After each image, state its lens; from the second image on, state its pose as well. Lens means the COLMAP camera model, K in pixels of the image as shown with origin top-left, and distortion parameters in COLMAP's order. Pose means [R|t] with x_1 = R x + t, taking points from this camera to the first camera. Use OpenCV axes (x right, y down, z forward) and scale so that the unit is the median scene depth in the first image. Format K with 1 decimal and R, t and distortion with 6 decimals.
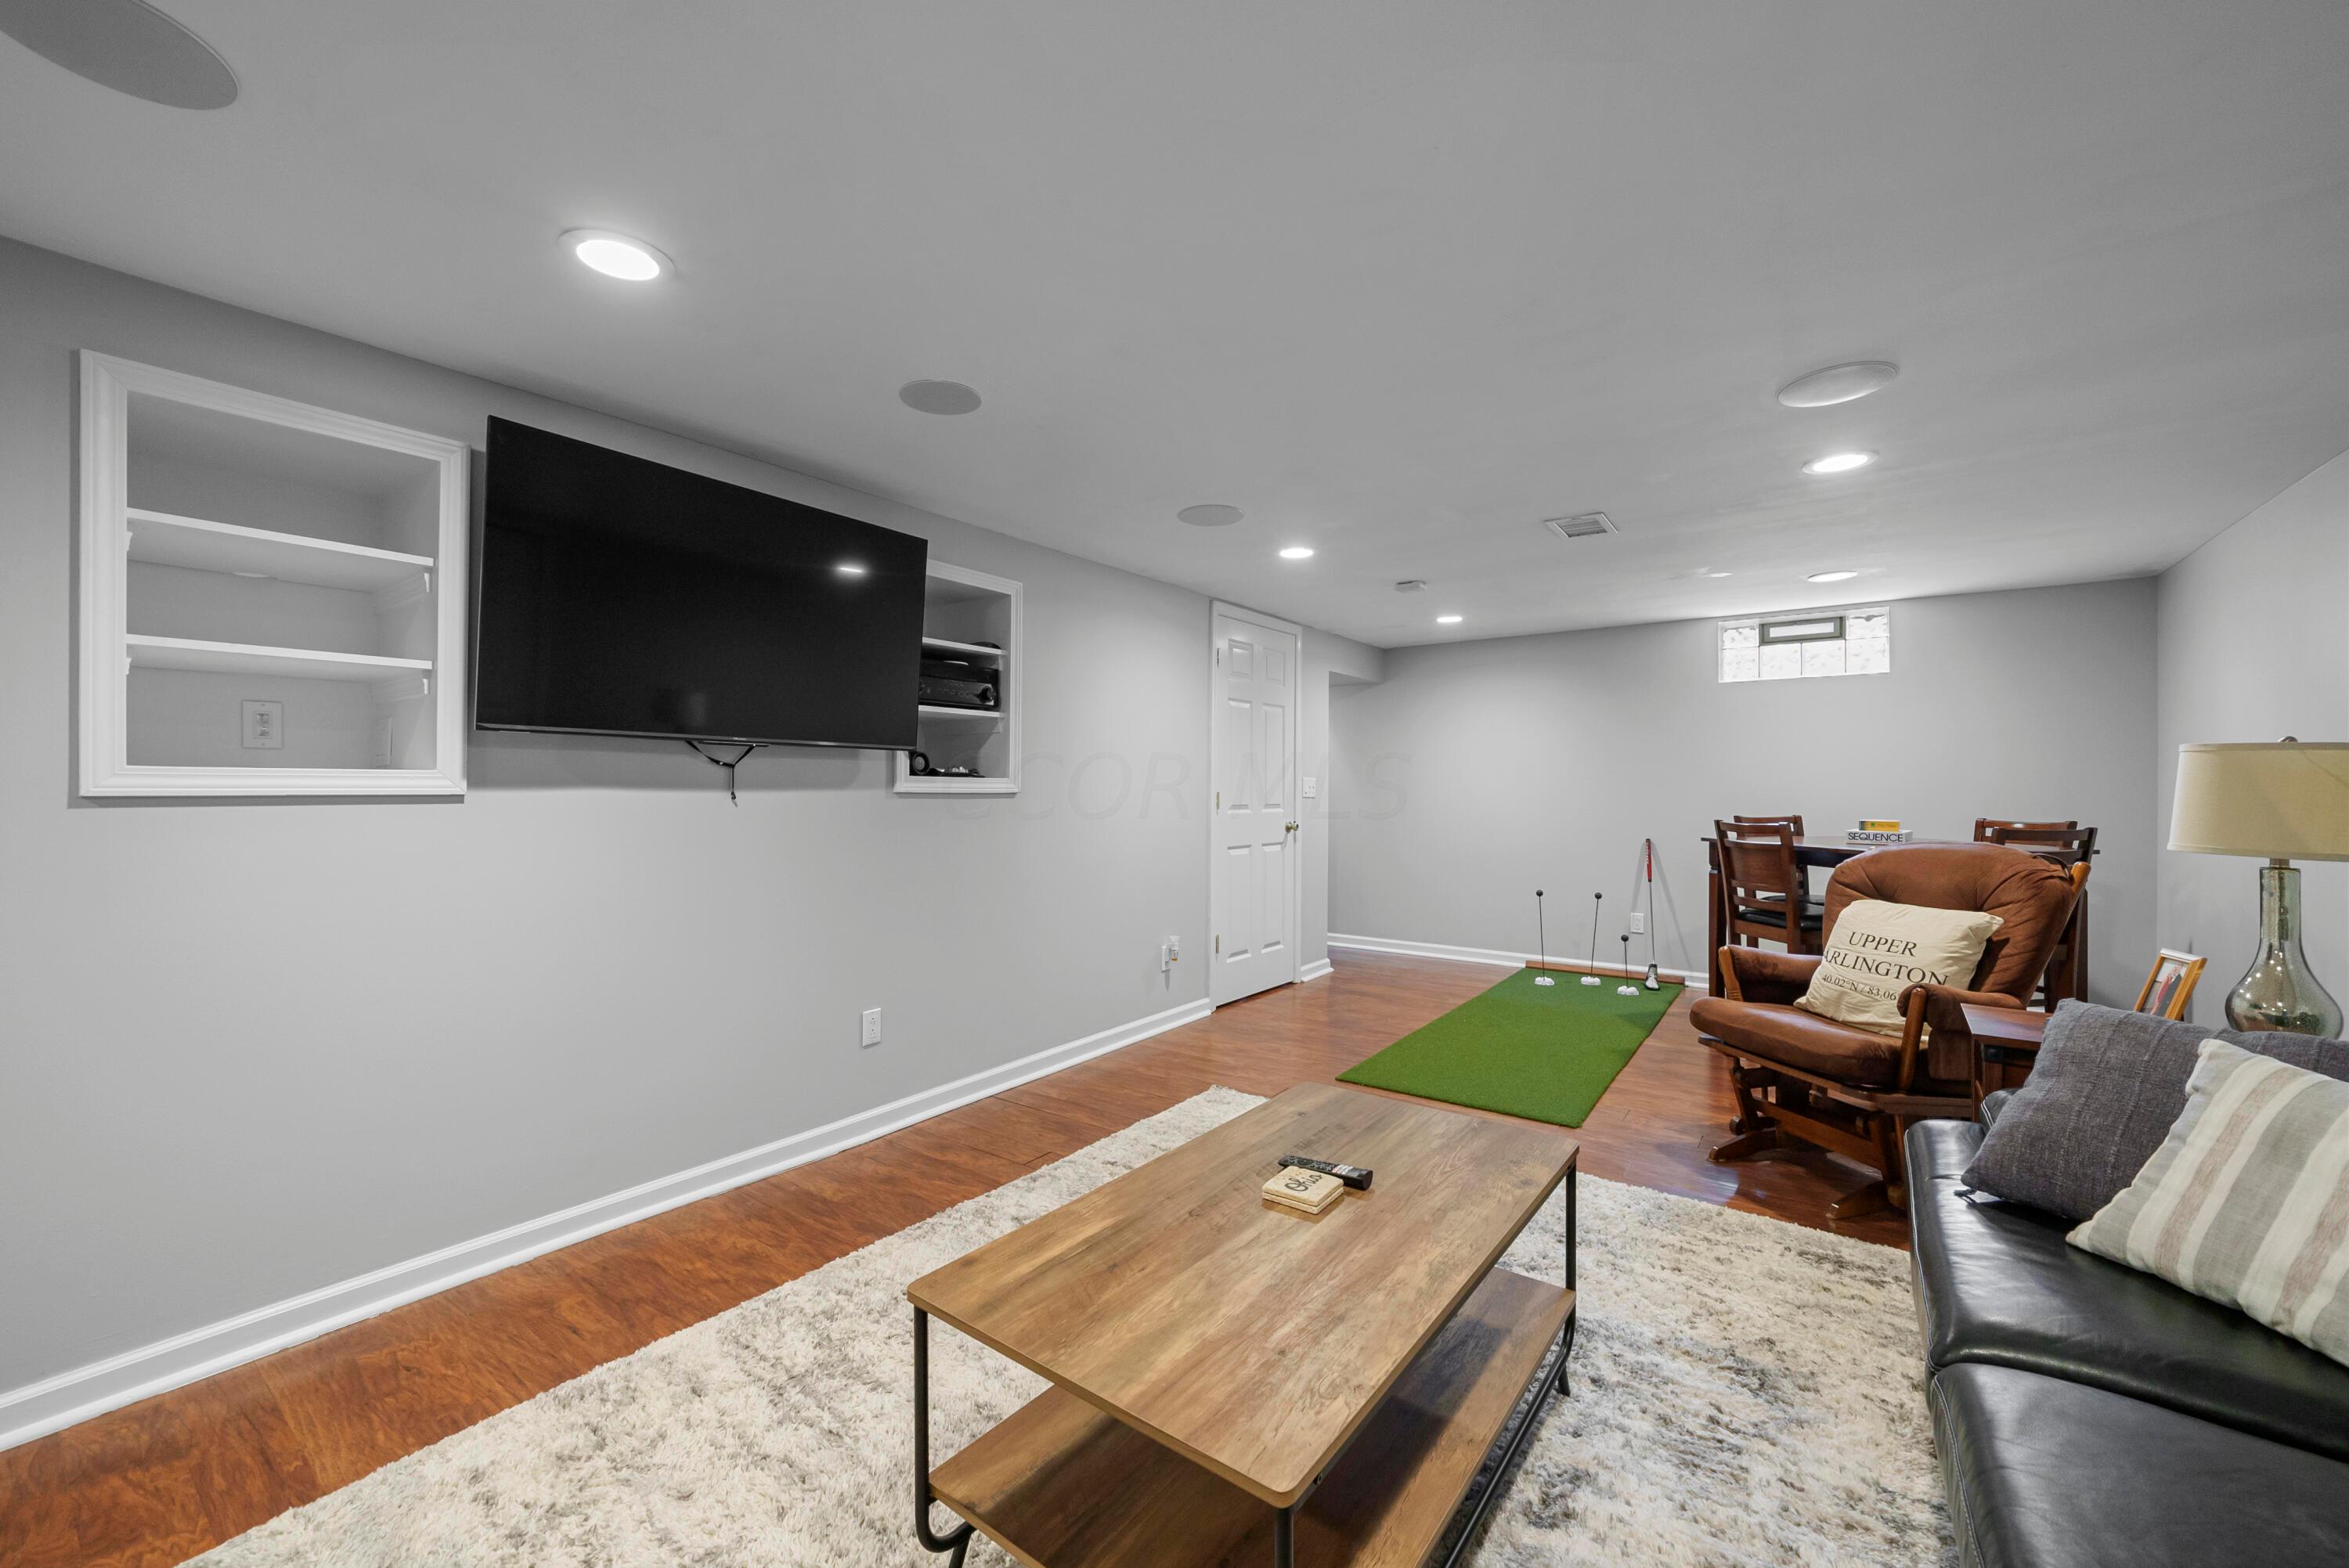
lens RADIAL K [[913.1, 0, 1176.7], [0, 913.1, 784.4], [0, 0, 1]] dist [-0.000031, 0.000015]
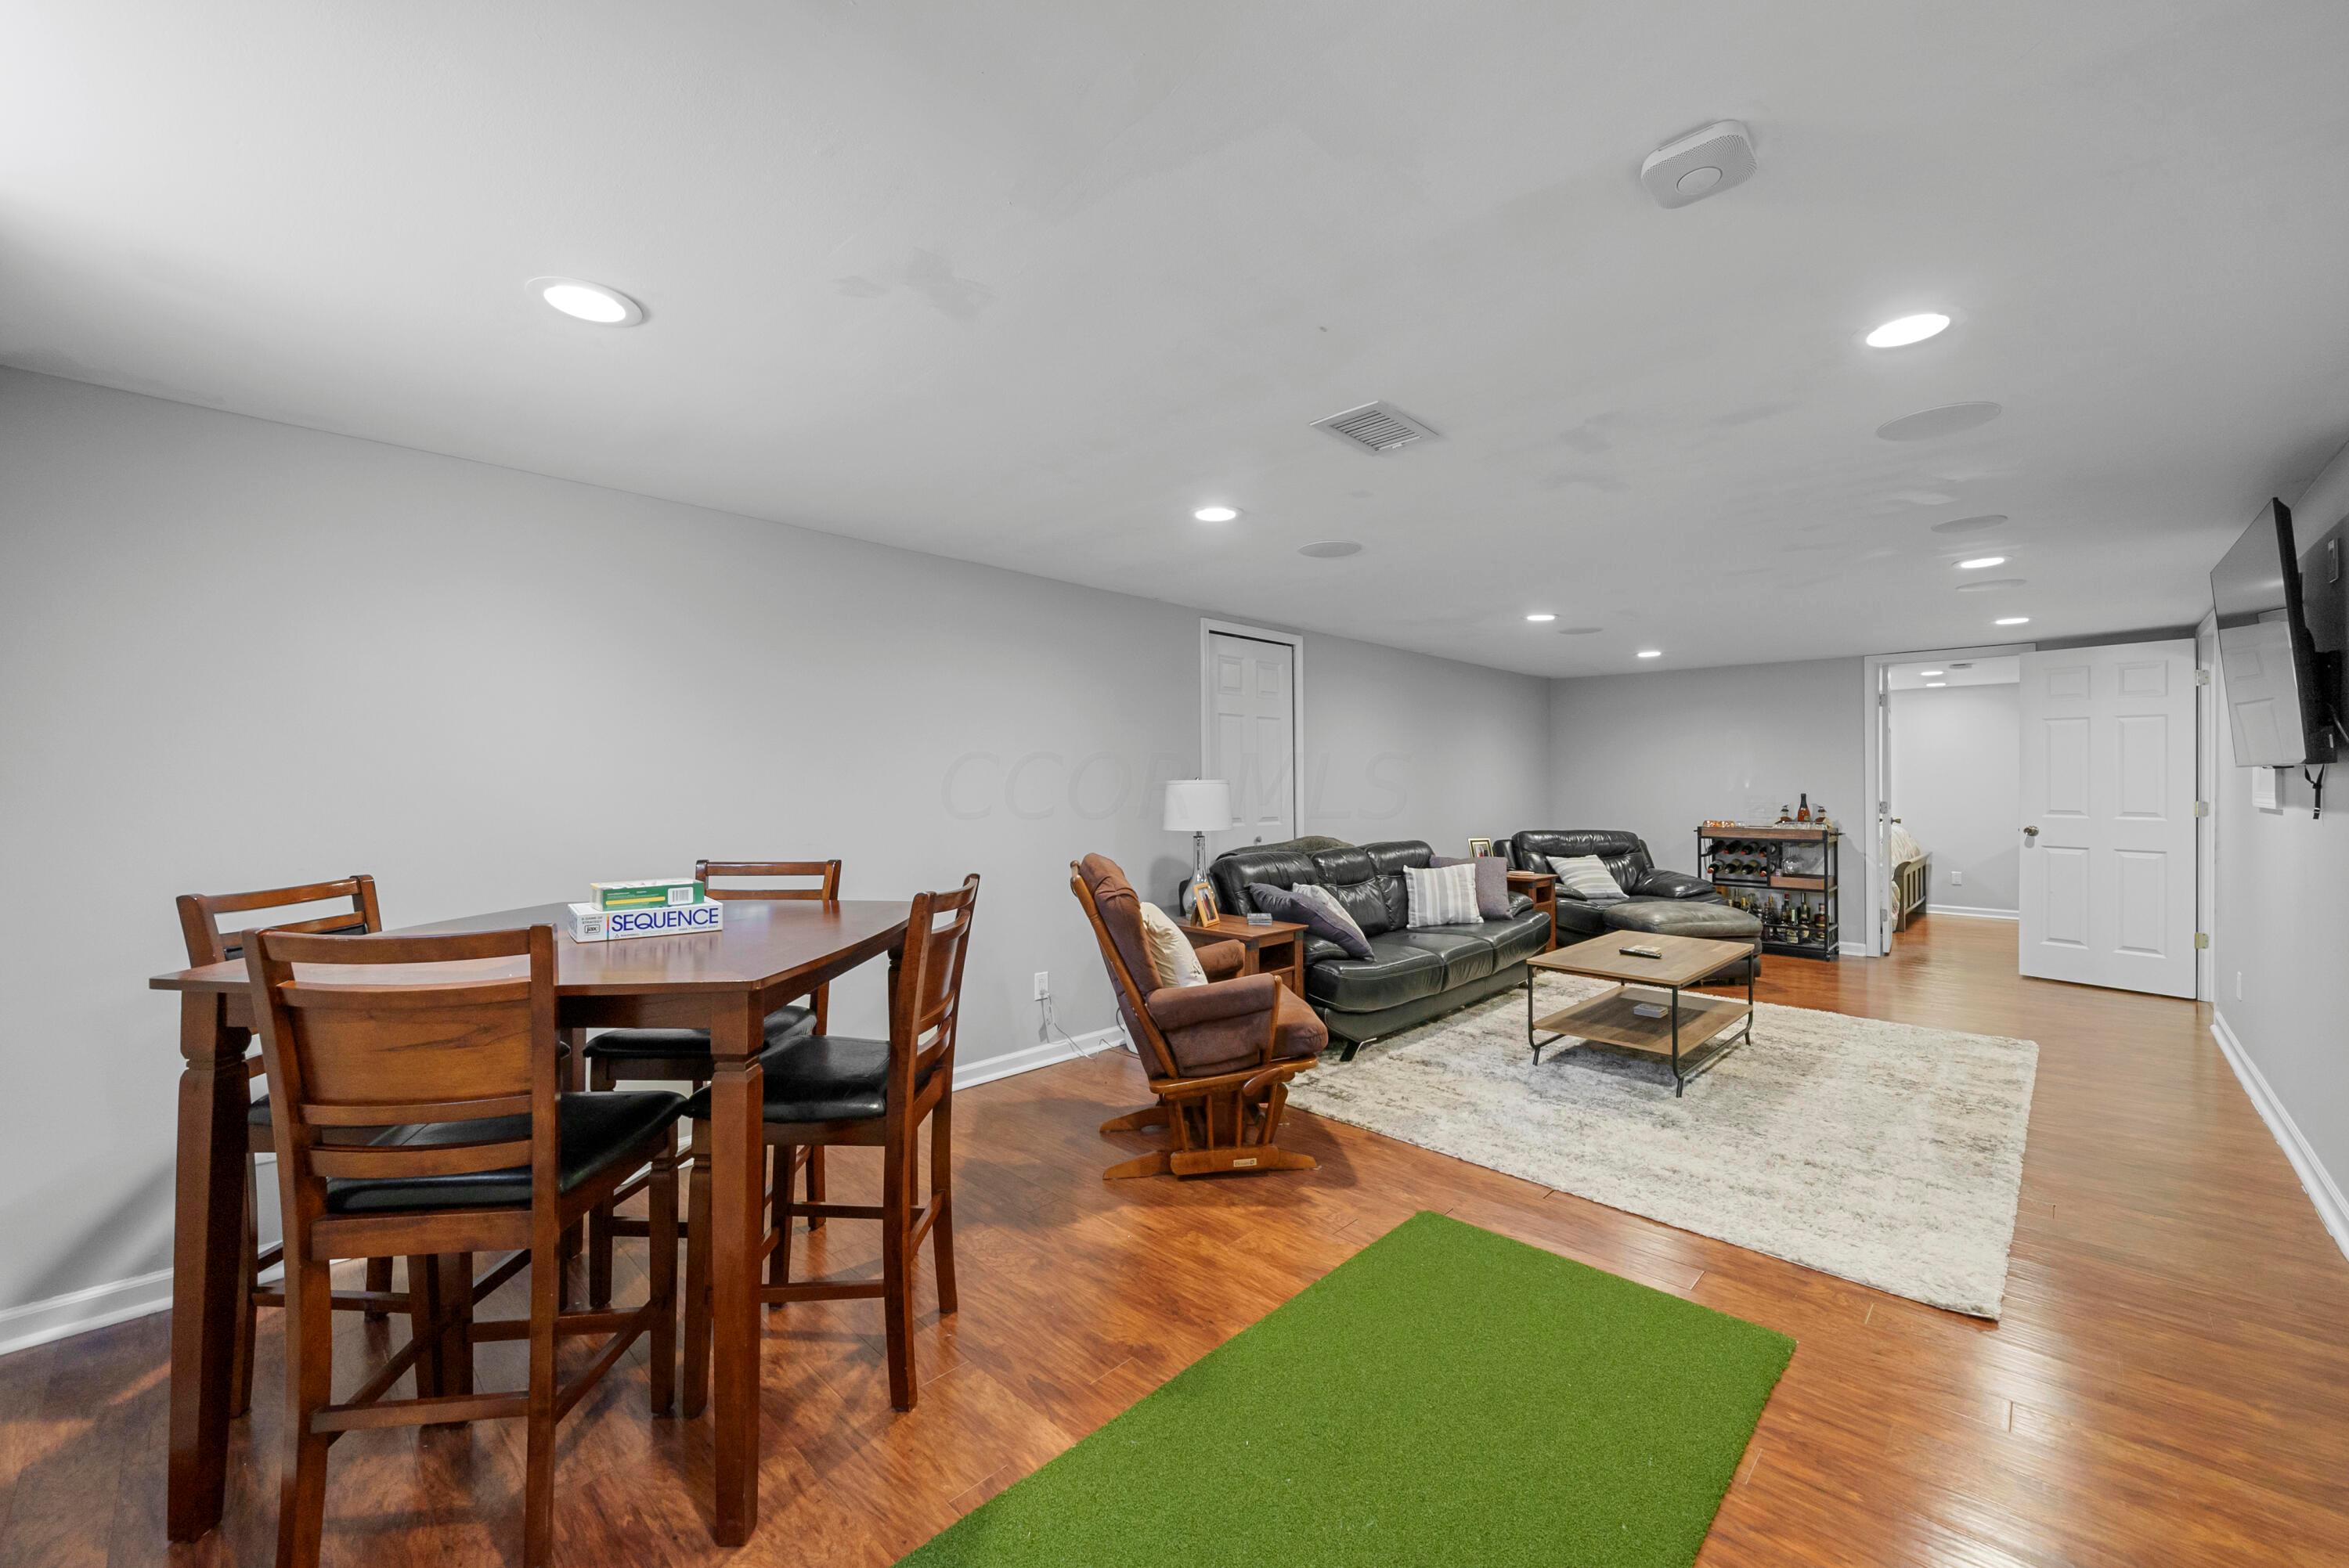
lens RADIAL K [[906.6, 0, 1181.0], [0, 906.6, 780.1], [0, 0, 1]] dist [-0.002445, 0.000027]
pose [[-0.990474, 0.002443, 0.137677, 0.757255], [0.001363, 0.999968, -0.007944, -0.024641], [-0.137692, -0.007680, -0.990445, 2.588221]]
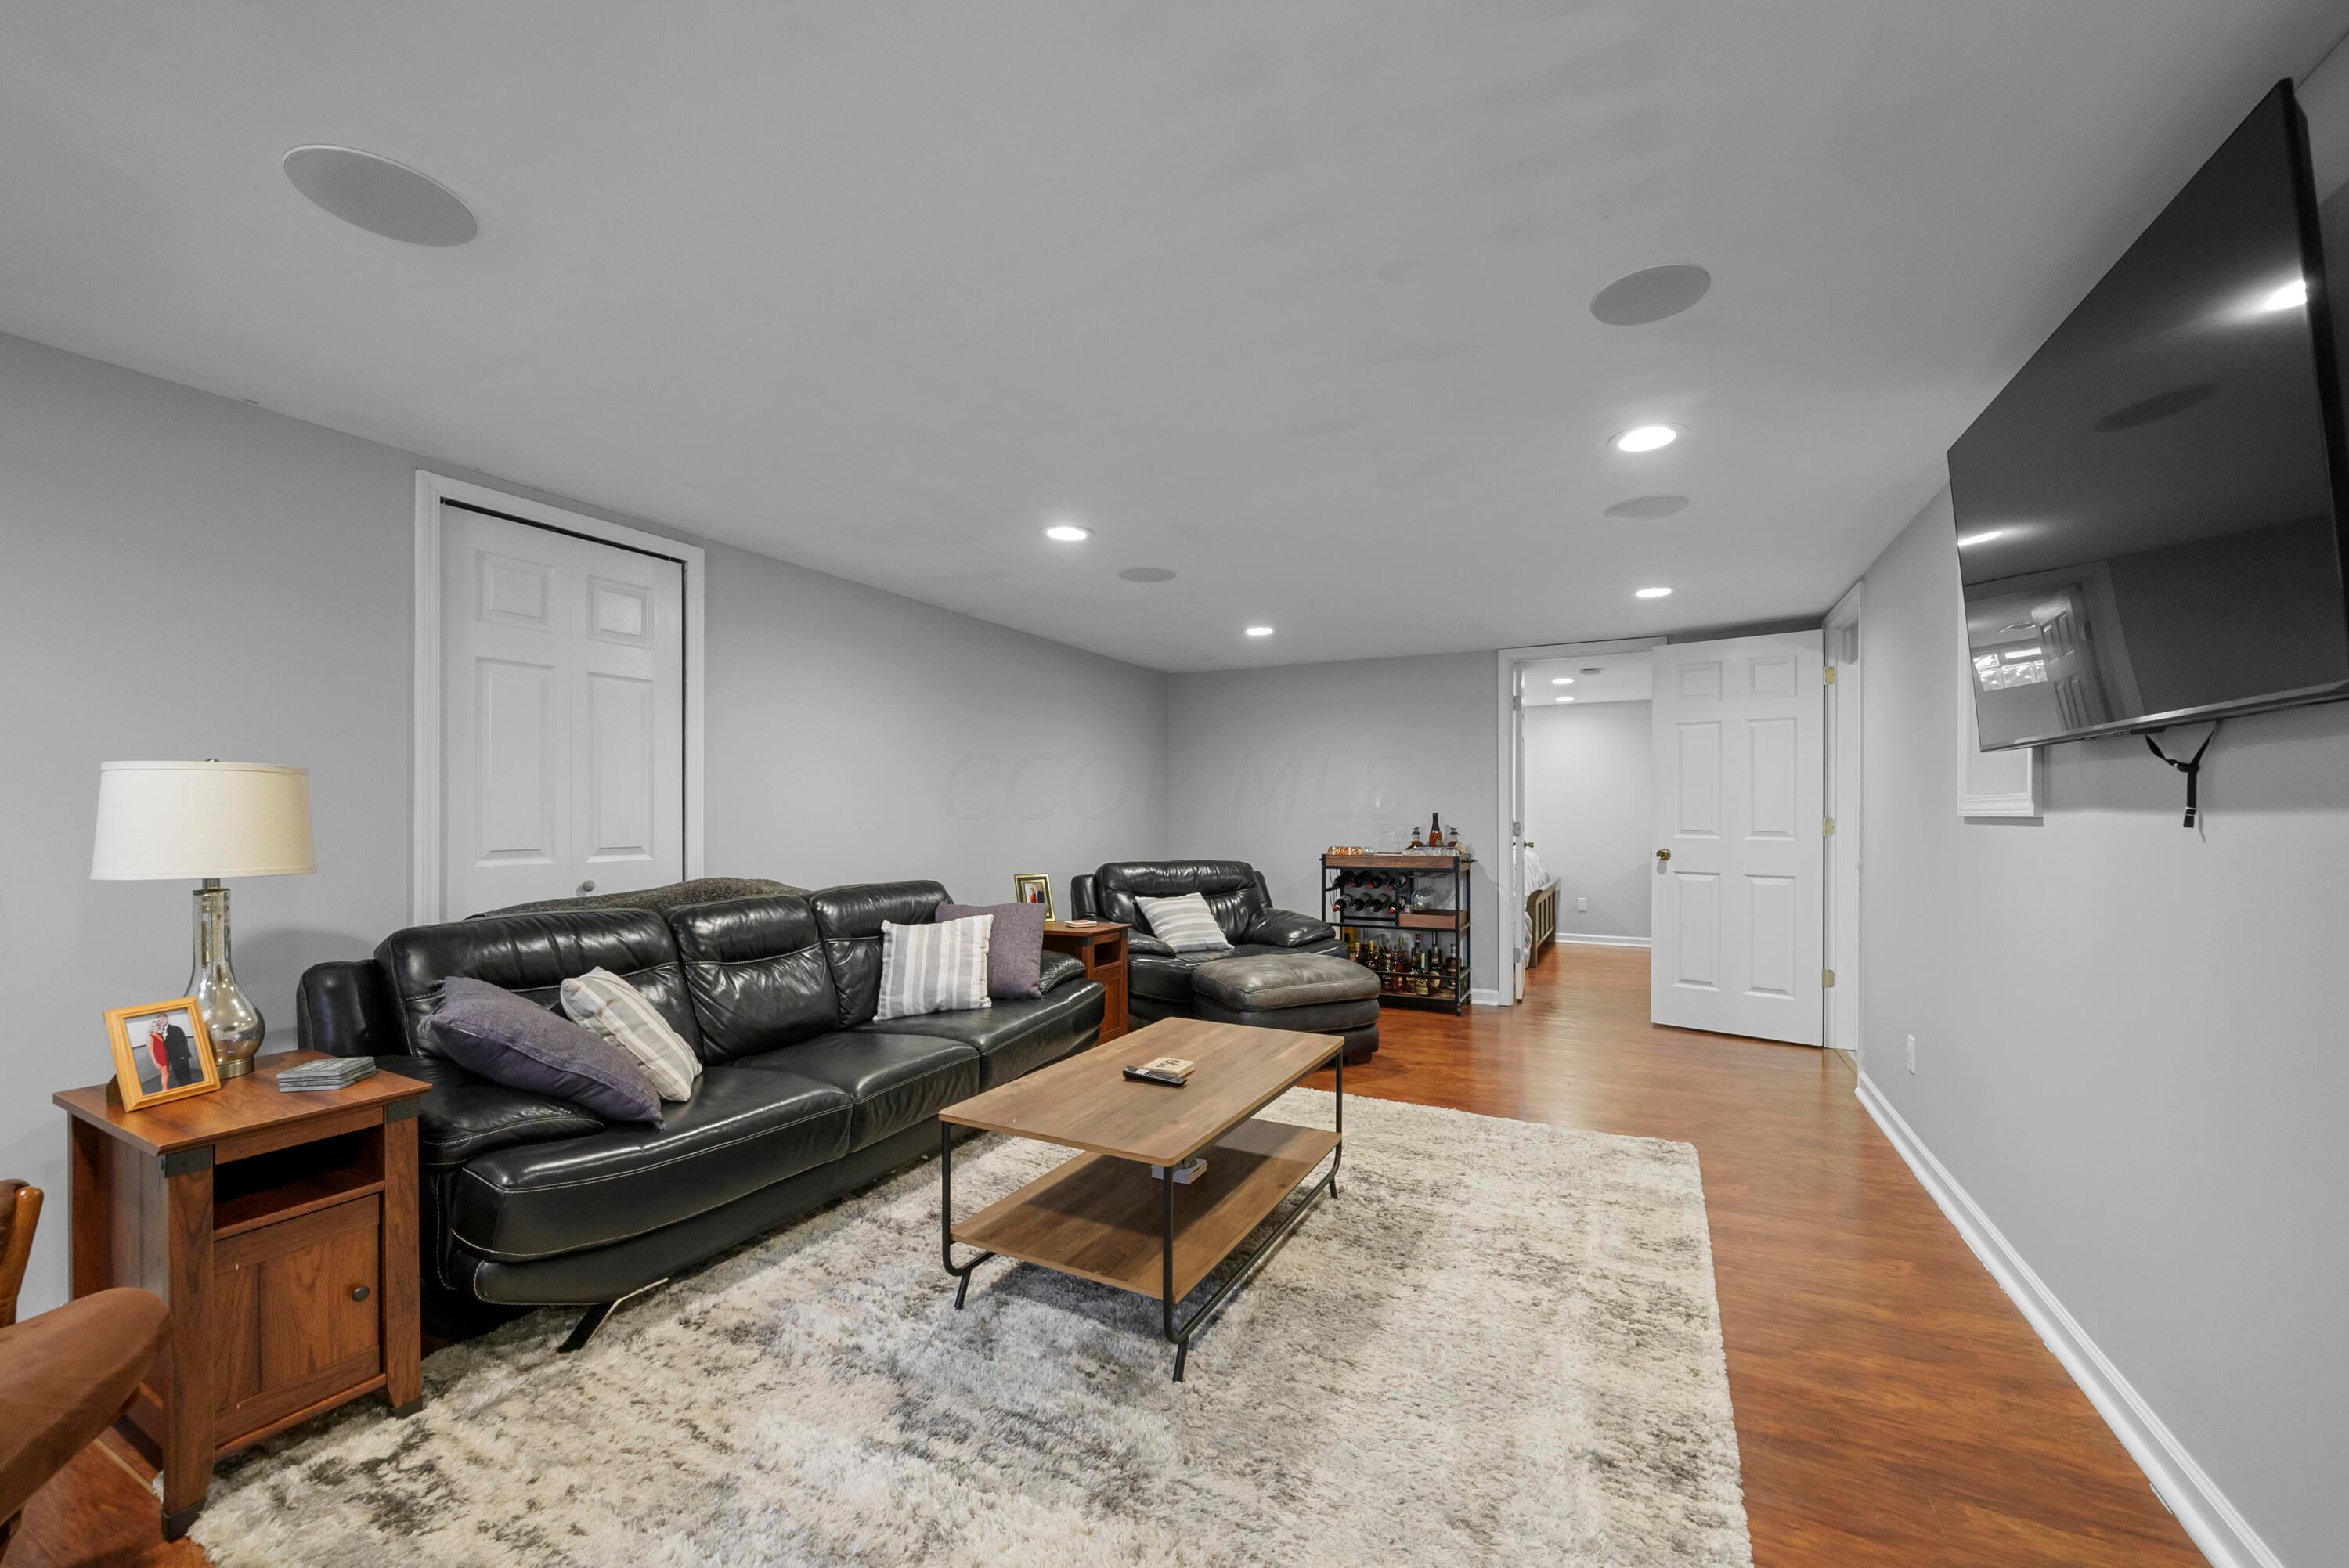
lens RADIAL K [[906.6, 0, 1166.5], [0, 906.6, 817.6], [0, 0, 1]] dist [-0.002445, 0.000027]
pose [[-0.988445, 0.003158, -0.151548, 0.254404], [0.003419, 0.999993, -0.001458, 0.011722], [0.151542, -0.001959, -0.988449, 1.717414]]
